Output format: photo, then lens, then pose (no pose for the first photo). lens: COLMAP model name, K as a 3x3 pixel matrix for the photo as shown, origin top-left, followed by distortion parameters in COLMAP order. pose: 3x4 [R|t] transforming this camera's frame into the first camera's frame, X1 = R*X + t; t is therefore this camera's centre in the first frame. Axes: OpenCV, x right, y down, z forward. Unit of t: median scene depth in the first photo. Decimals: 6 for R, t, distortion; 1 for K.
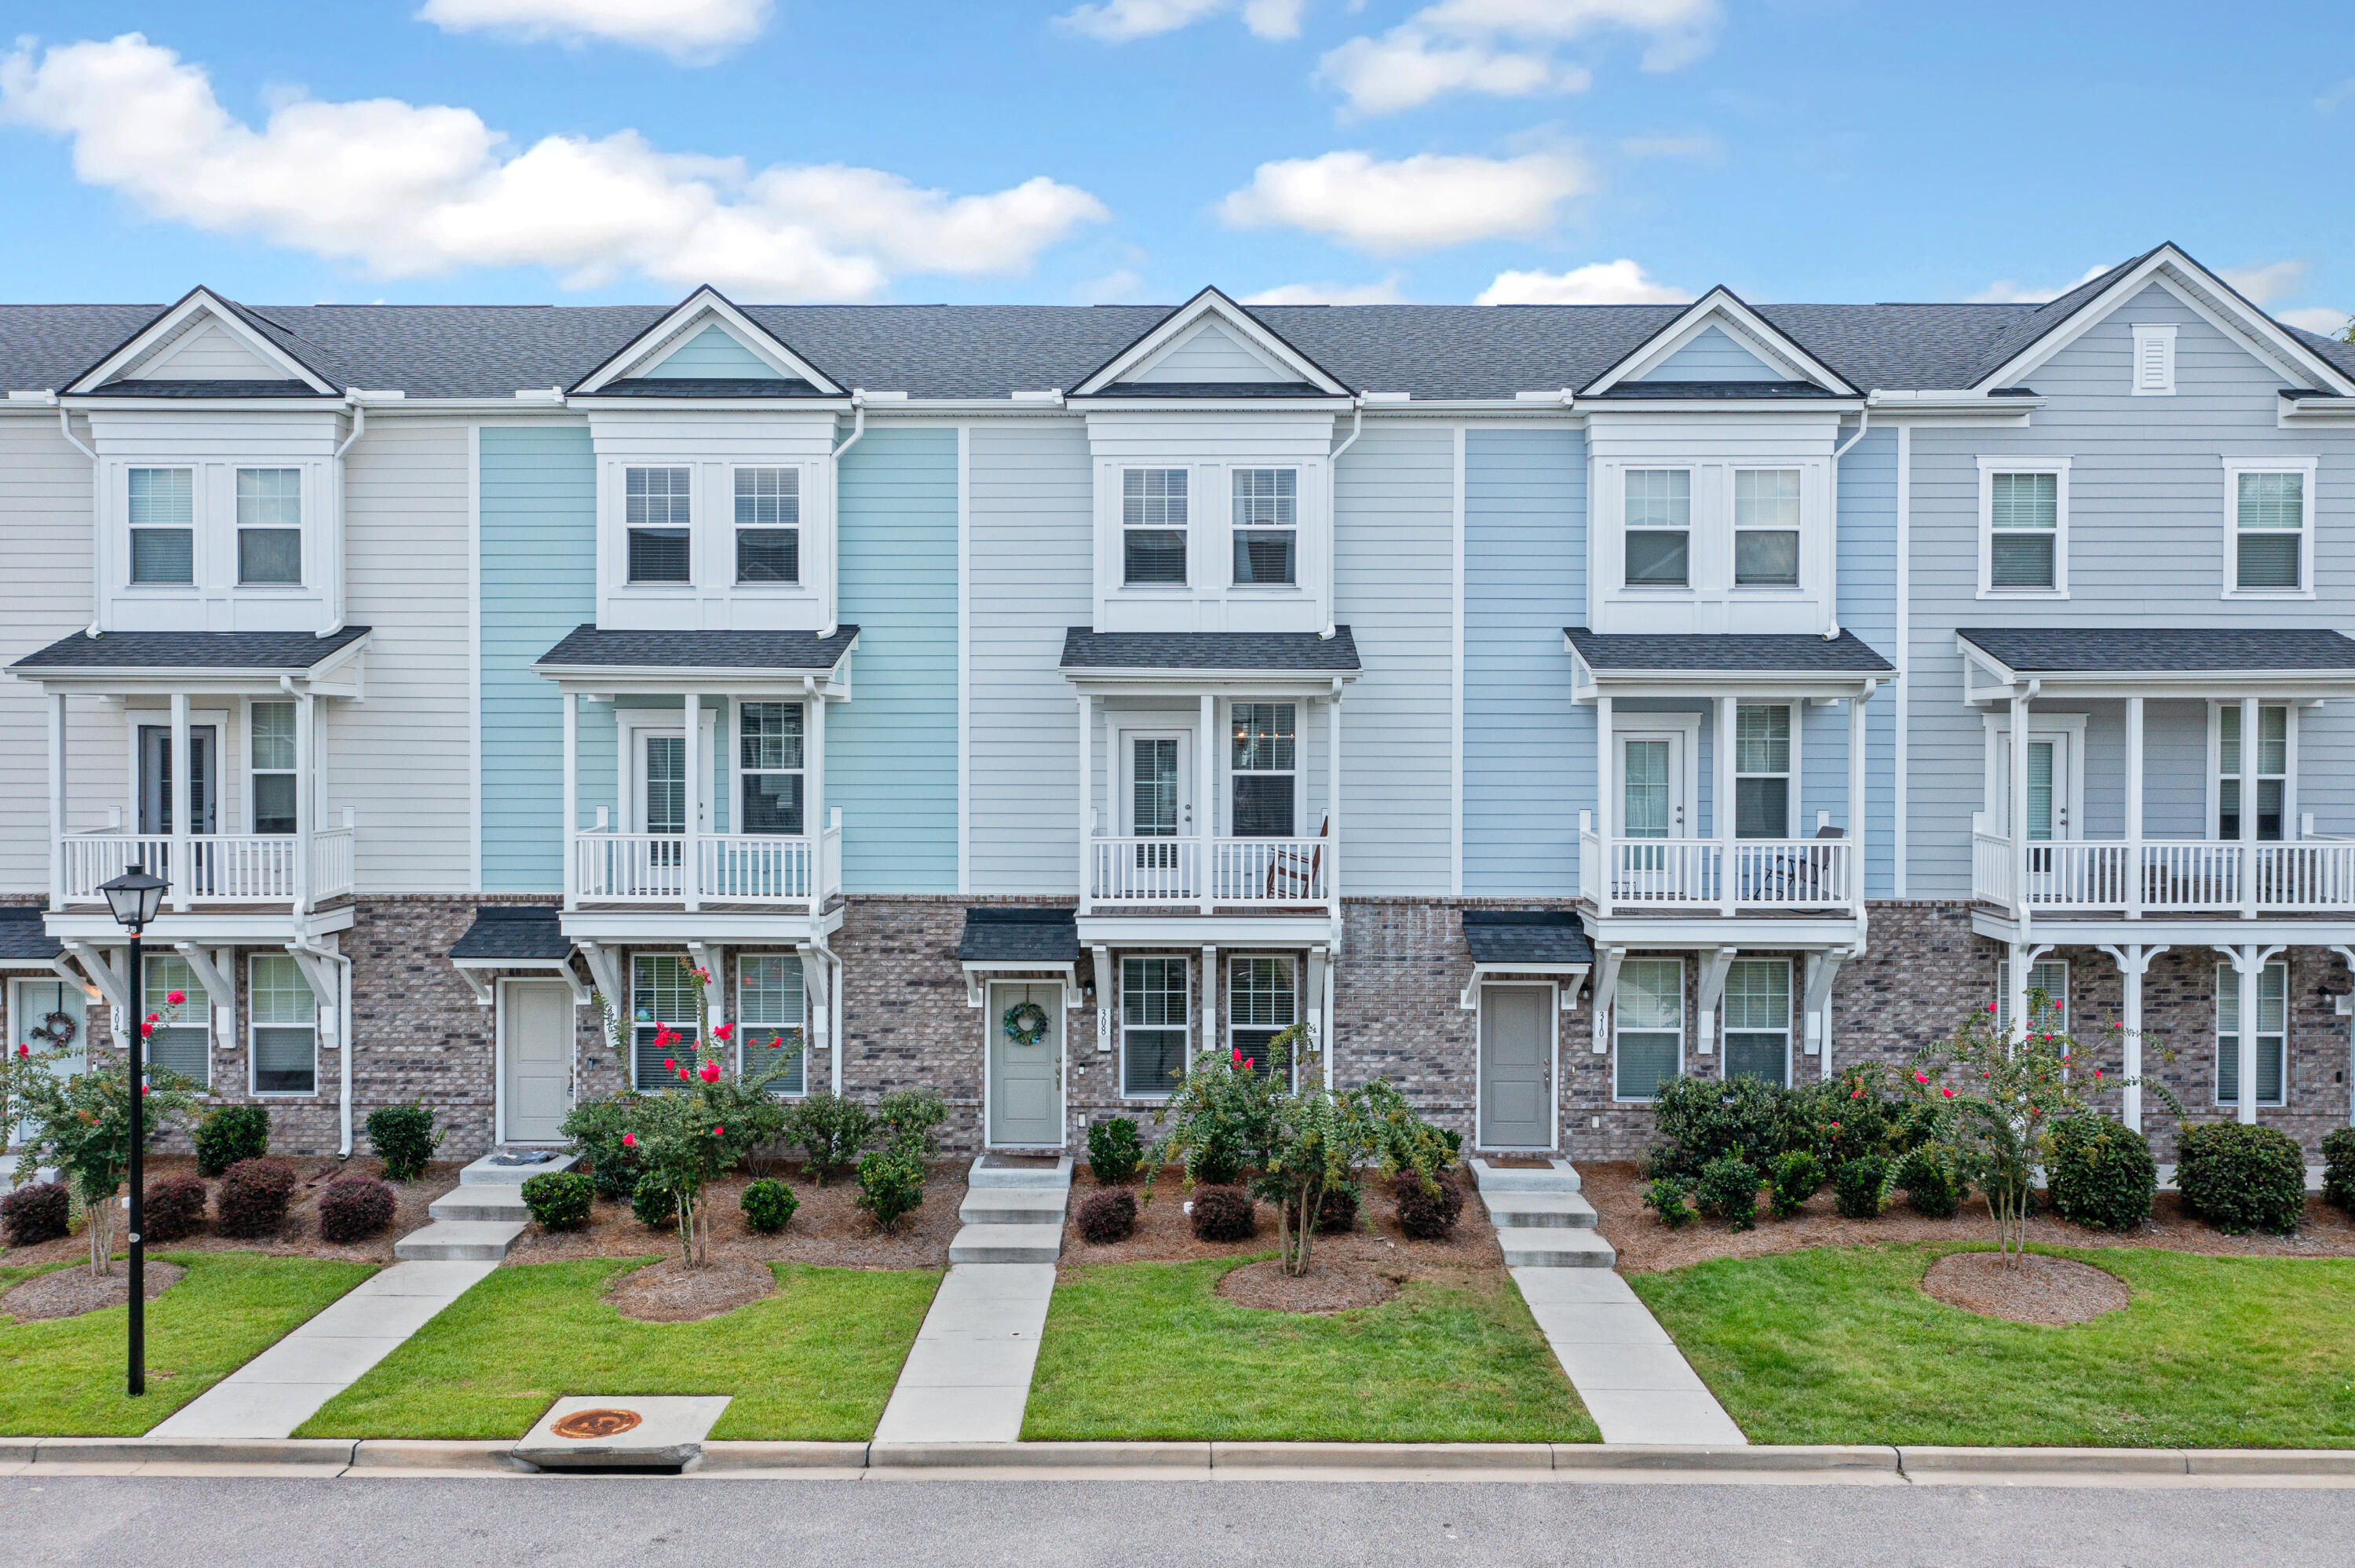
lens RADIAL K [[1871.4, 0, 1177.5], [0, 1871.4, 784.0], [0, 0, 1]] dist [0.000910, 0.001680]
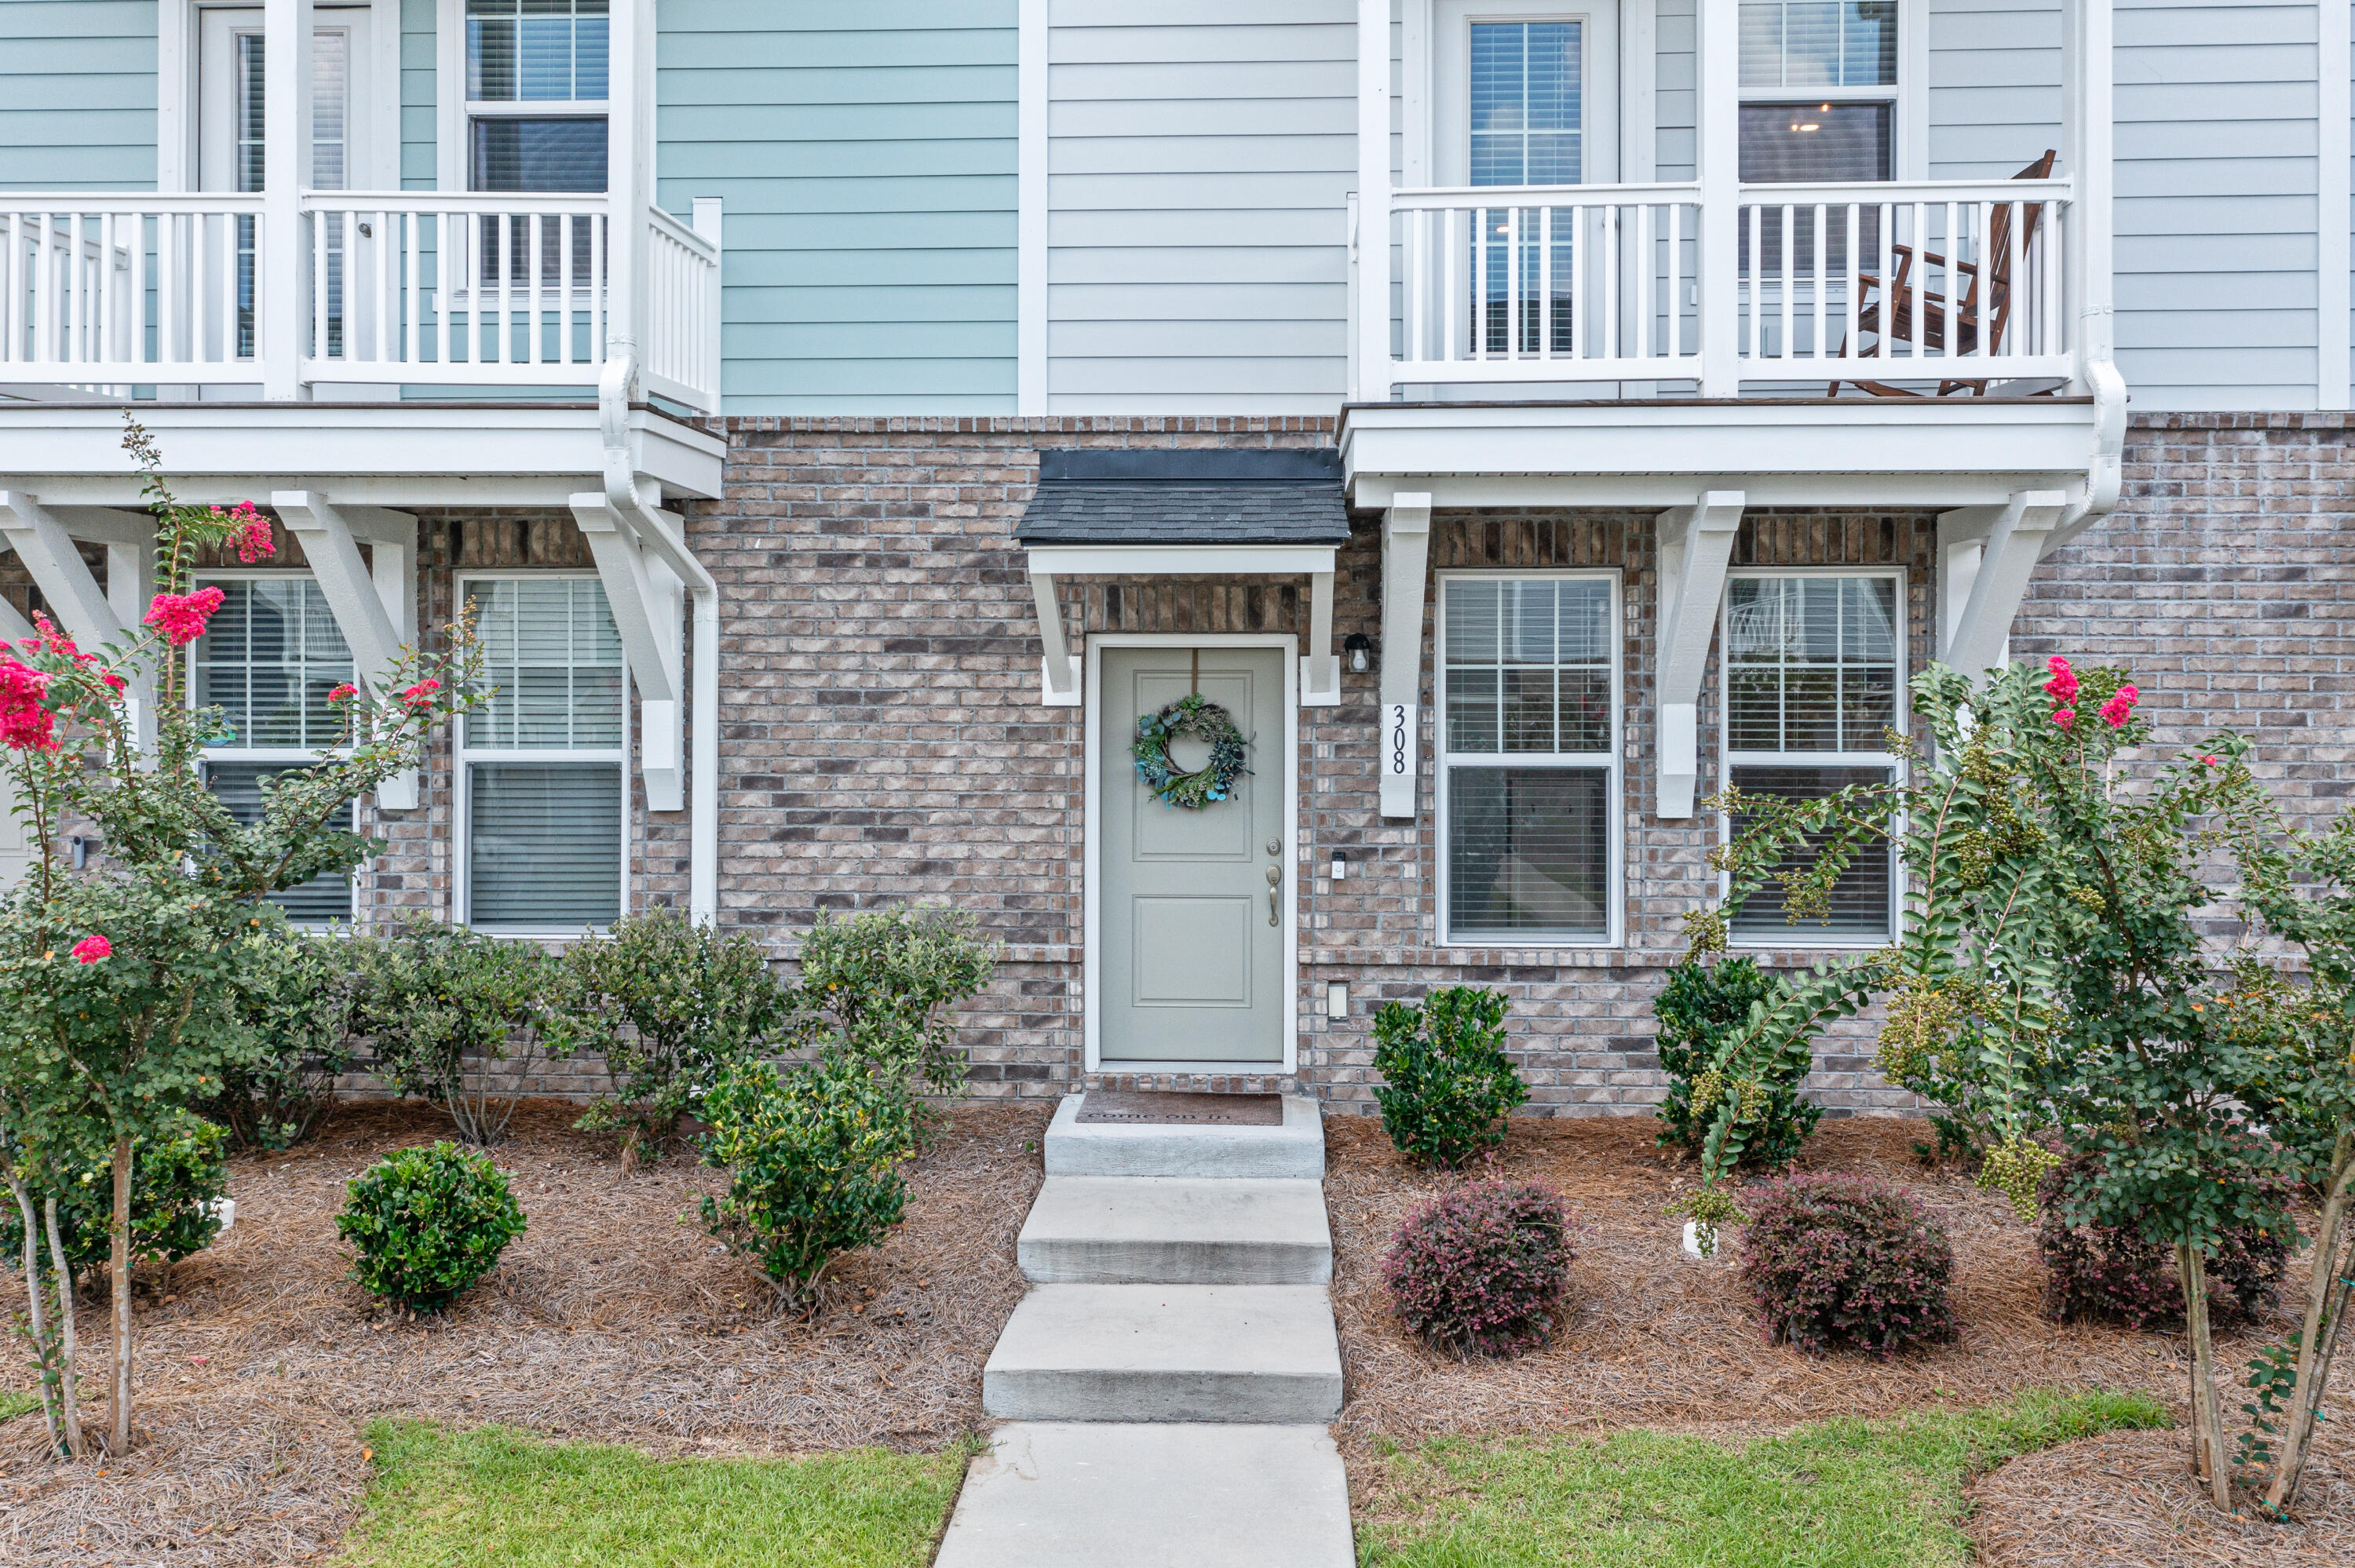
lens RADIAL K [[1918.3, 0, 1188.5], [0, 1918.3, 724.9], [0, 0, 1]] dist [0.010366, 0.008212]
pose [[0.999547, -0.000082, -0.030084, -0.070099], [-0.000544, 0.999783, -0.020819, 0.131661], [0.030079, 0.020826, 0.999331, 0.606879]]
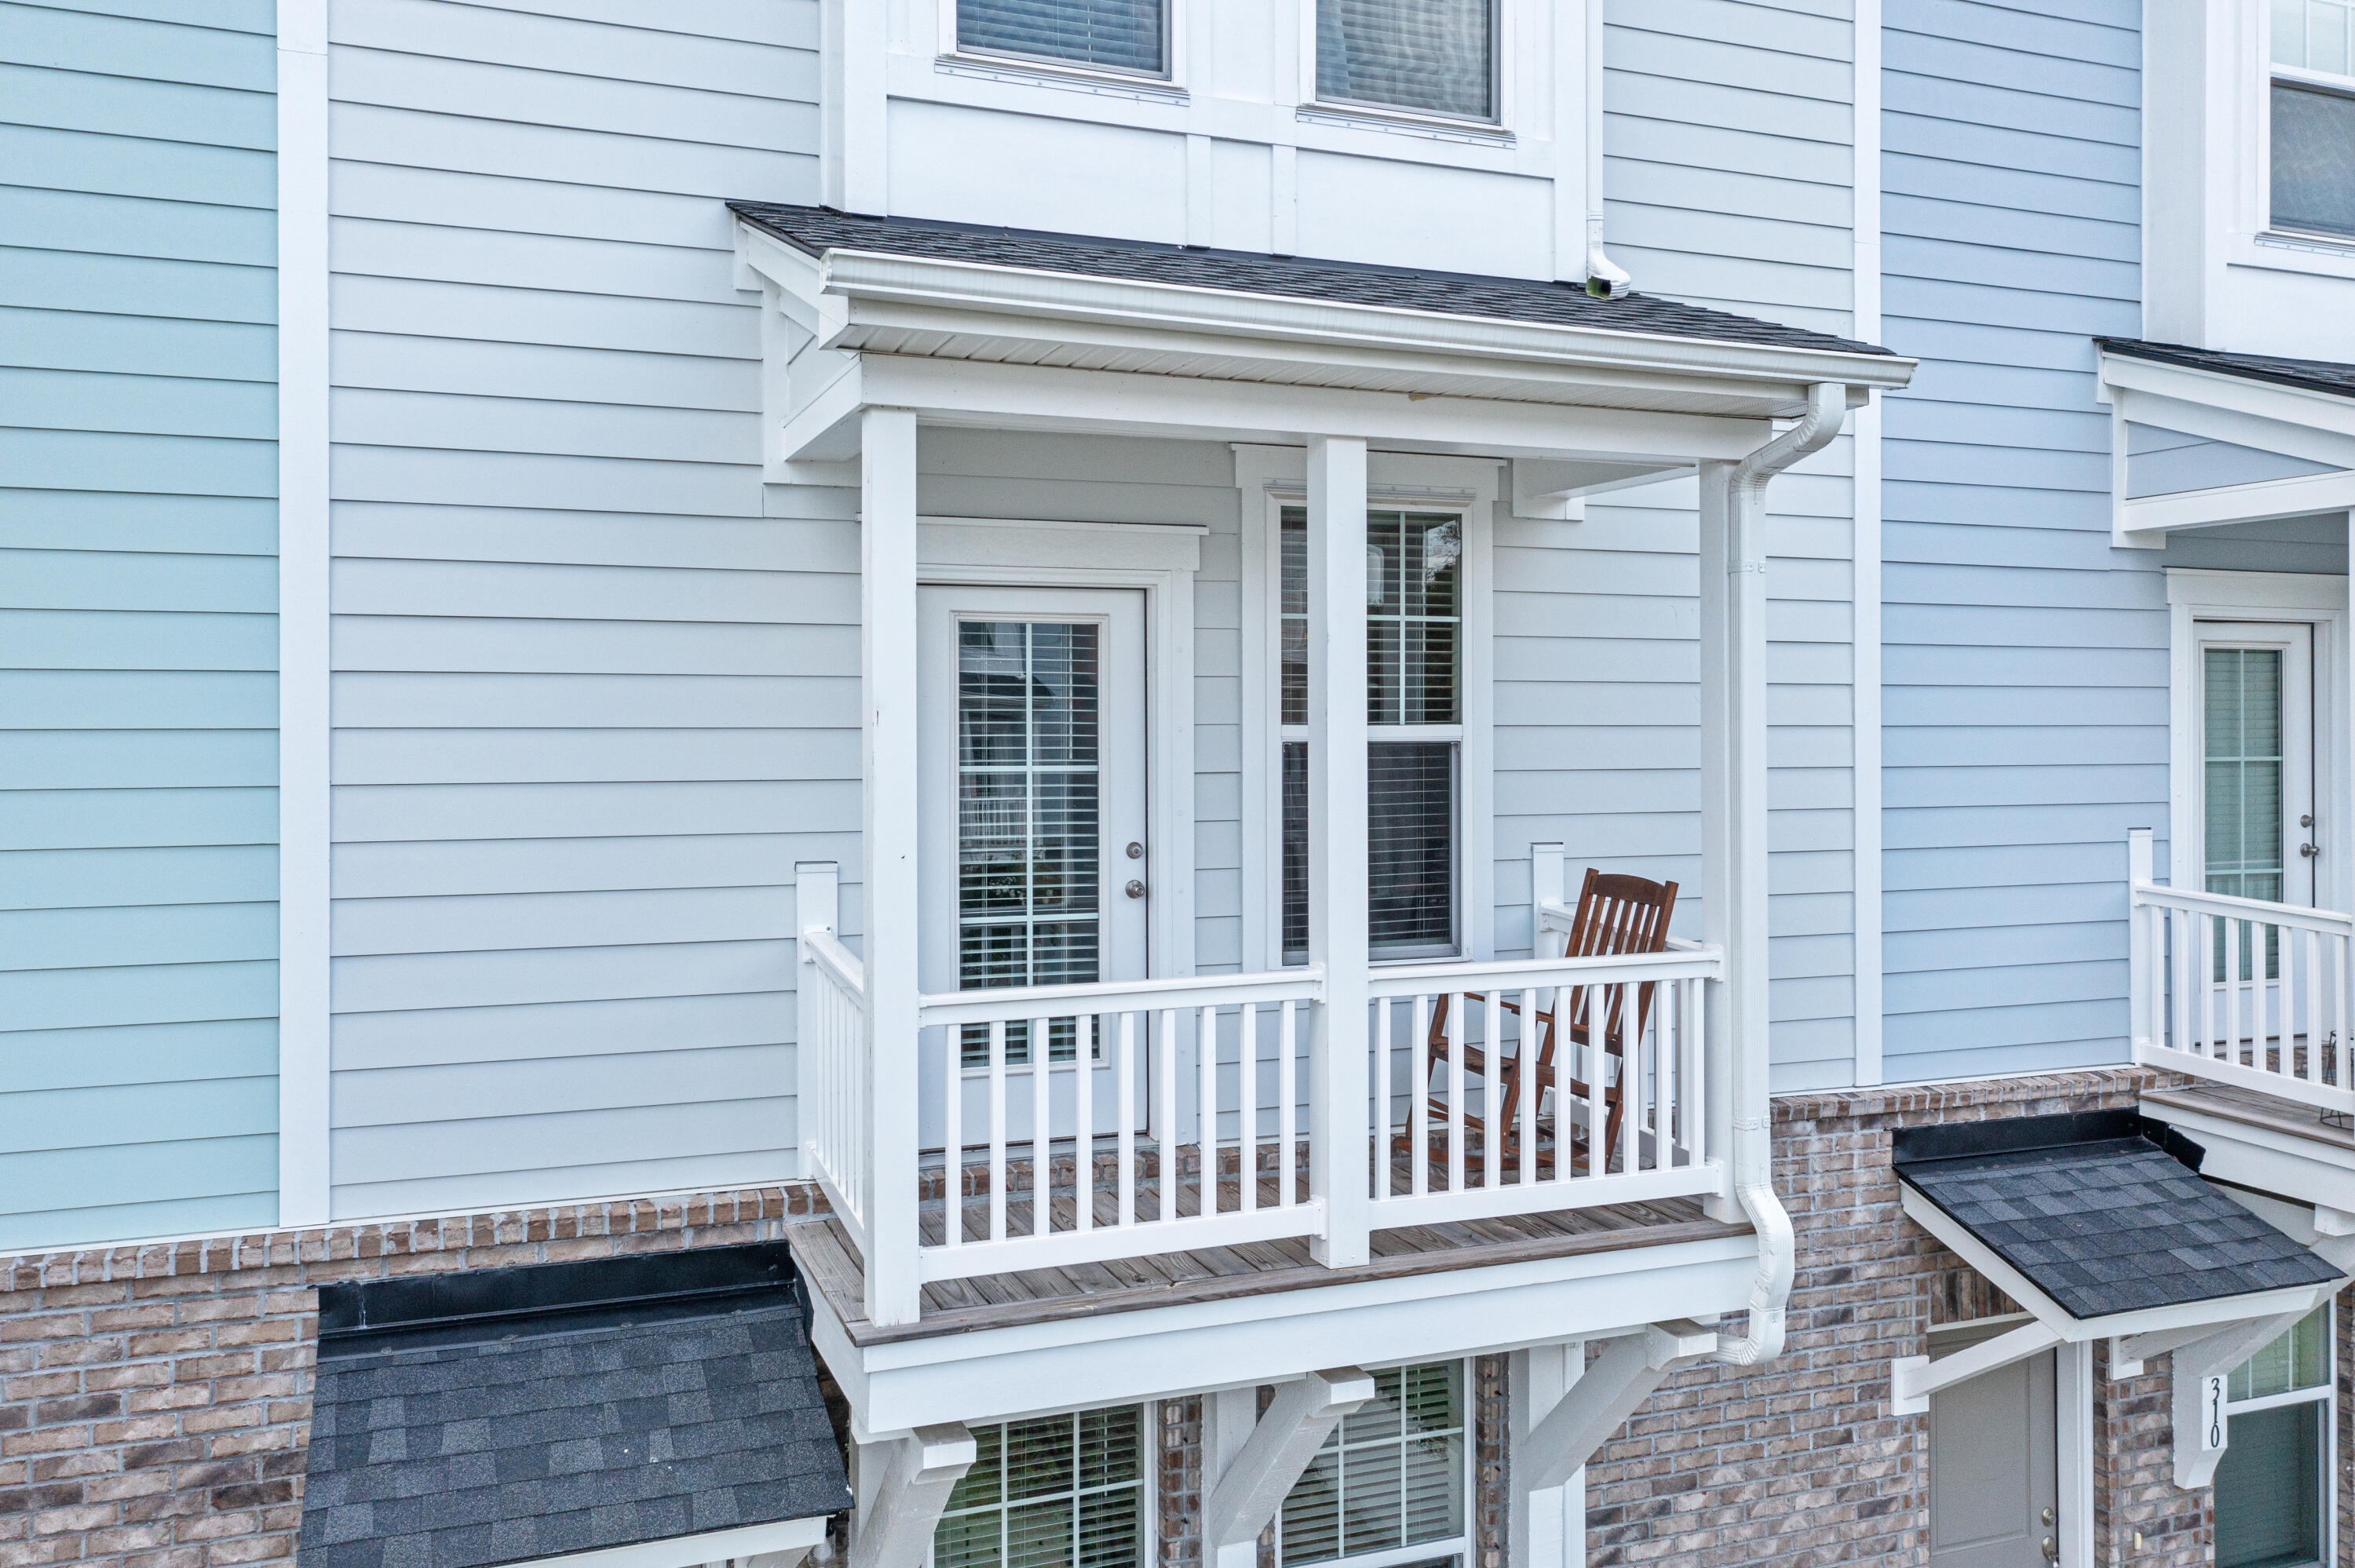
lens RADIAL K [[1918.3, 0, 1188.5], [0, 1918.3, 724.9], [0, 0, 1]] dist [0.010366, 0.008212]
pose [[0.920893, -0.002418, 0.389808, -0.106036], [0.008127, 0.999882, -0.012998, -0.003580], [-0.389731, 0.015138, 0.920804, 0.721116]]
